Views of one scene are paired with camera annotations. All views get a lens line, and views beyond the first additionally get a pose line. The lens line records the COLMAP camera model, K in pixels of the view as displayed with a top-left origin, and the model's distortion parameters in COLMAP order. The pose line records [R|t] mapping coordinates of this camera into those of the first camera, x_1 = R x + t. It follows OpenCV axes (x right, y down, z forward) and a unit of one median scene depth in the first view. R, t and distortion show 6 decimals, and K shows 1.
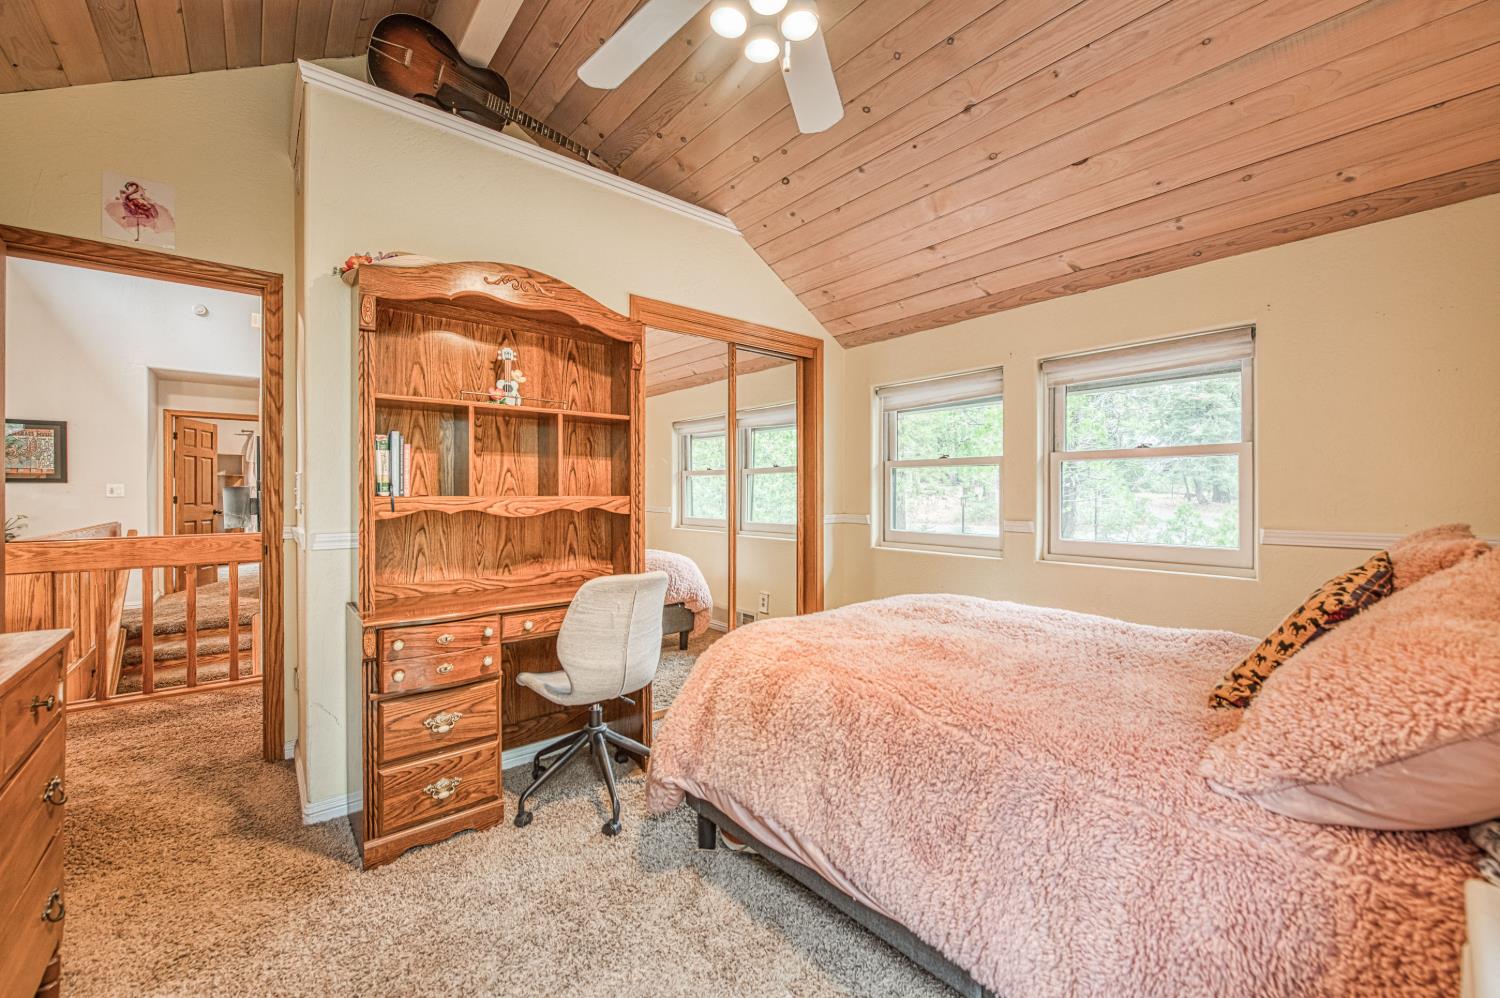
lens RADIAL K [[596.0, 0, 748.7], [0, 596.0, 489.1], [0, 0, 1]] dist [-0.000802, -0.000021]
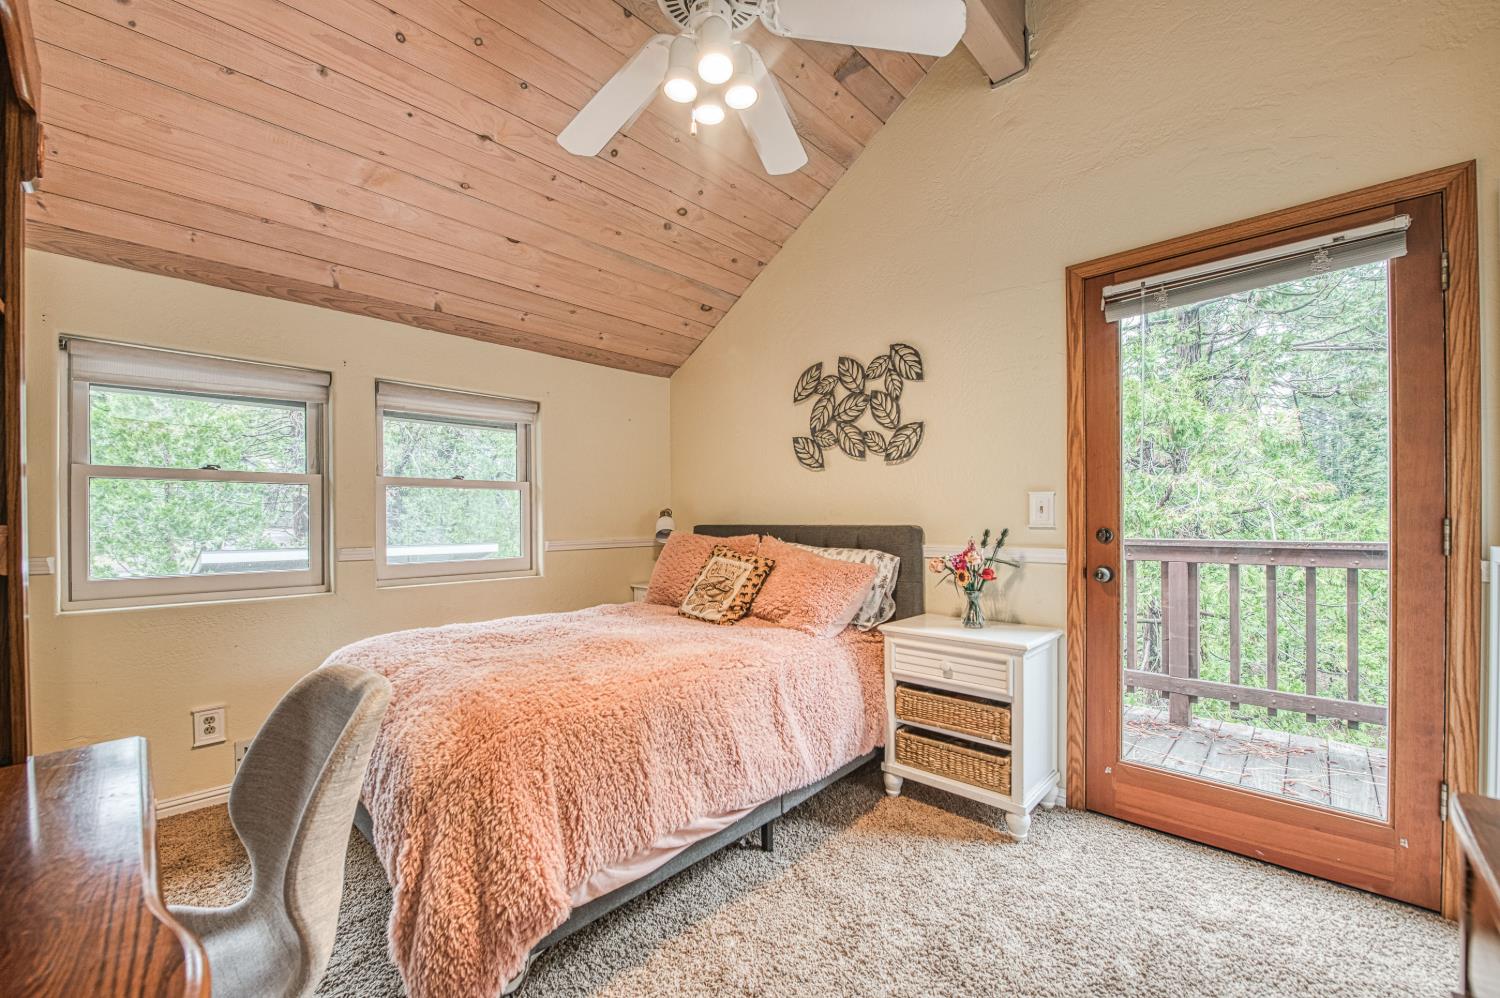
lens RADIAL K [[595.8, 0, 748.1], [0, 595.8, 511.0], [0, 0, 1]] dist [-0.012857, -0.000116]
pose [[-0.108926, 0.013151, 0.993963, -0.580622], [-0.001187, 0.999910, -0.013360, 0.008542], [-0.994049, -0.002636, -0.108901, 0.572031]]
